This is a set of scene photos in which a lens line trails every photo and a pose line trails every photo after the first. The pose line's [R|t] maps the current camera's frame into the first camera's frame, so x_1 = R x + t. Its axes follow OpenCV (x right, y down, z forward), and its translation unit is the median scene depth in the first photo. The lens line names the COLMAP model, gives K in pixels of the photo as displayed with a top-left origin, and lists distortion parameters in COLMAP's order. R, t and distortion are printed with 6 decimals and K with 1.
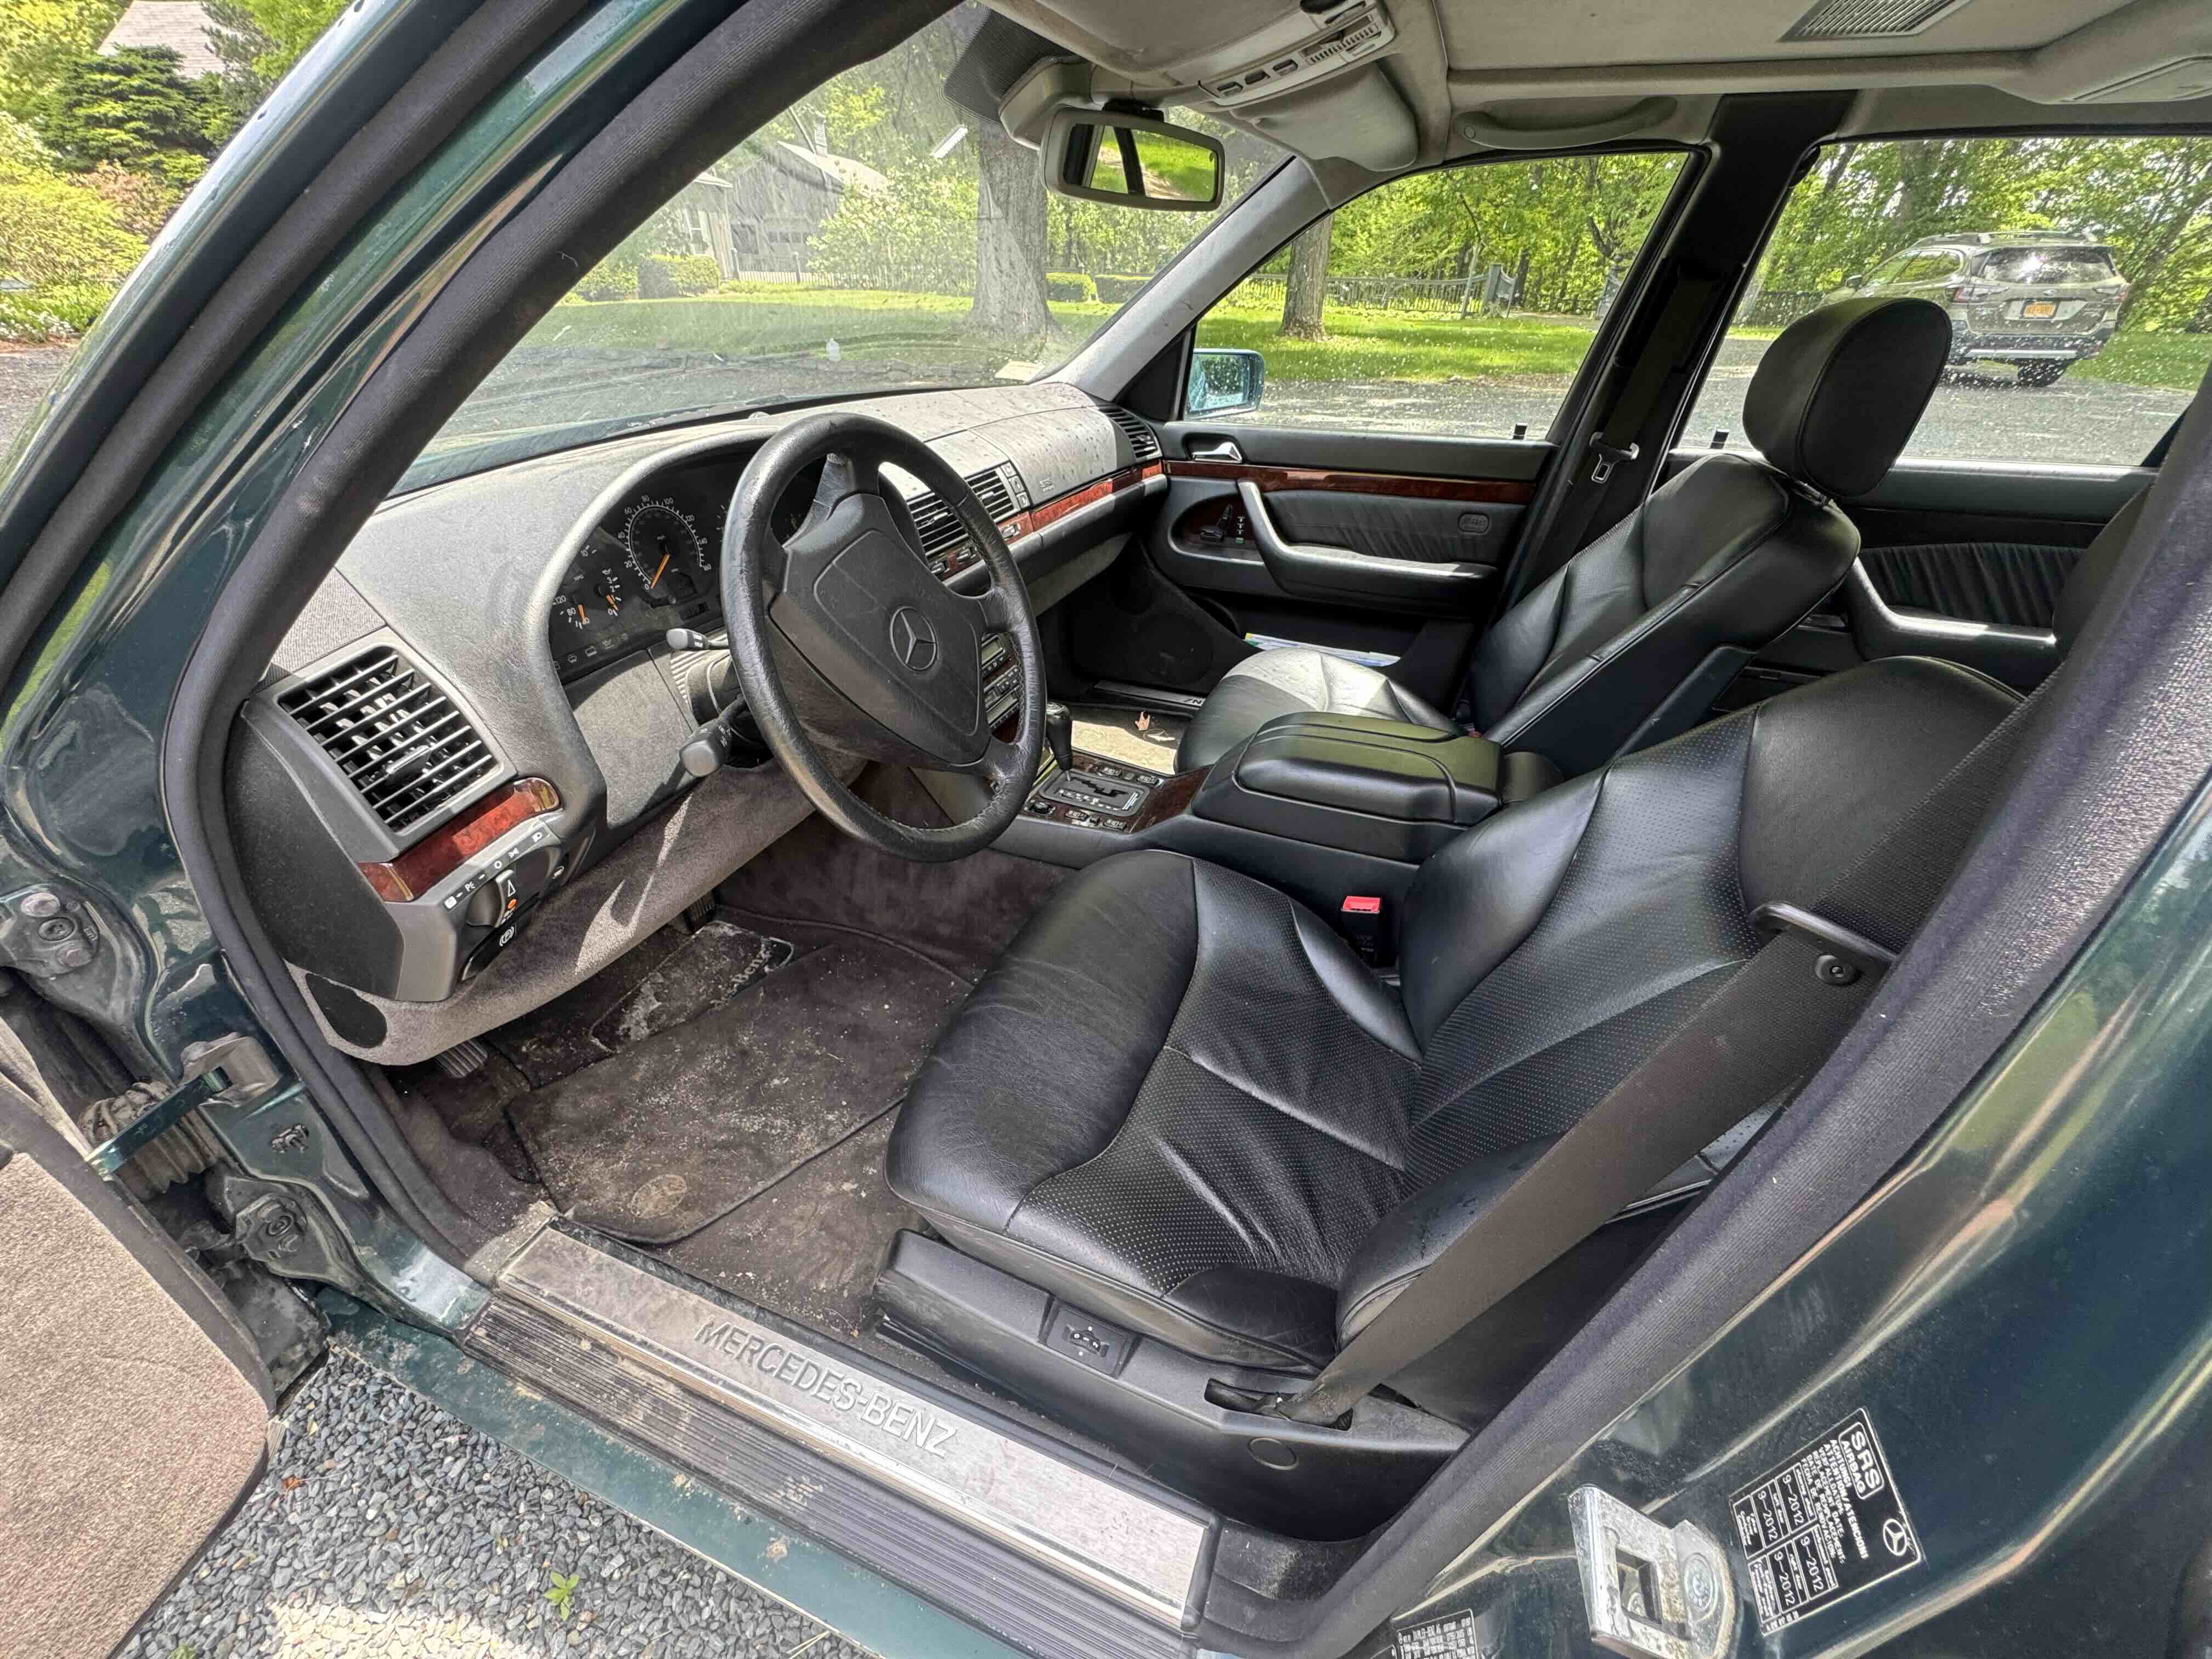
lens RADIAL K [[885.0, 0, 1115.8], [0, 885.0, 834.5], [0, 0, 1]] dist [0.000265, 0.000034]
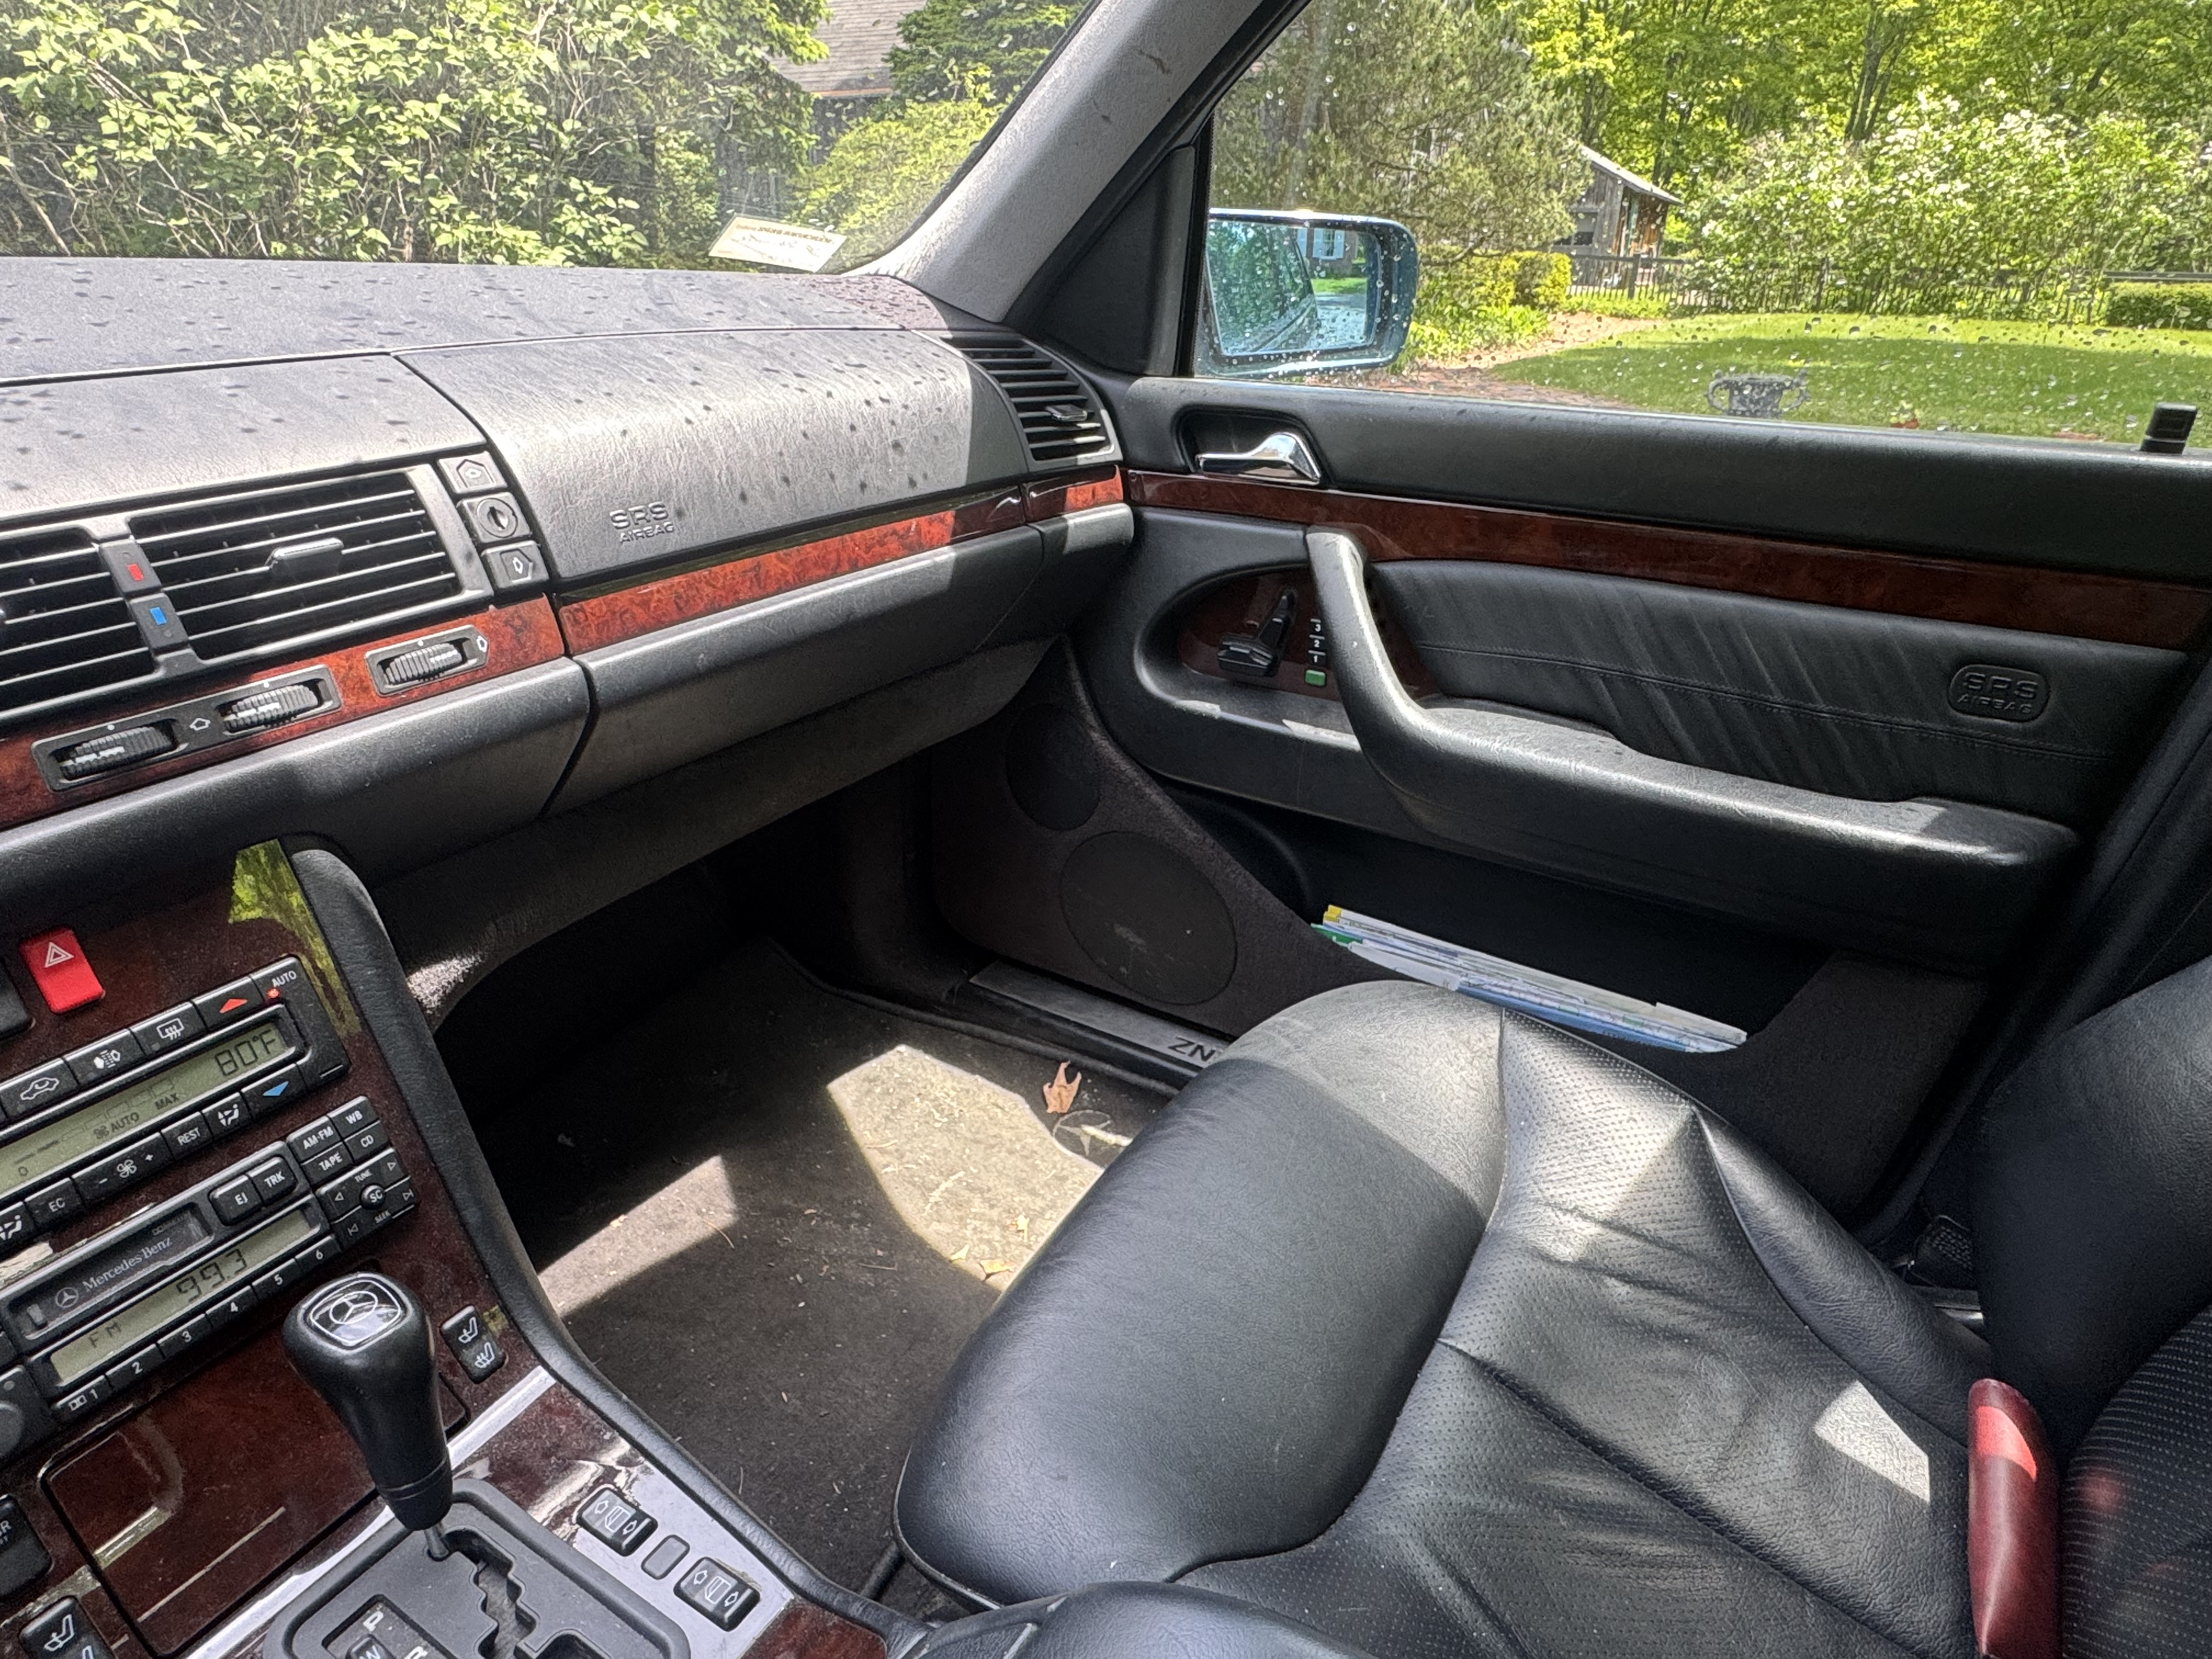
lens RADIAL K [[1327.2, 0, 1095.7], [0, 1327.2, 828.3], [0, 0, 1]] dist [-0.023323, -0.000054]
pose [[0.985380, 0.080990, -0.149892, 0.145110], [-0.100797, 0.986425, -0.129639, -0.193299], [0.137357, 0.142852, 0.980166, 0.457421]]
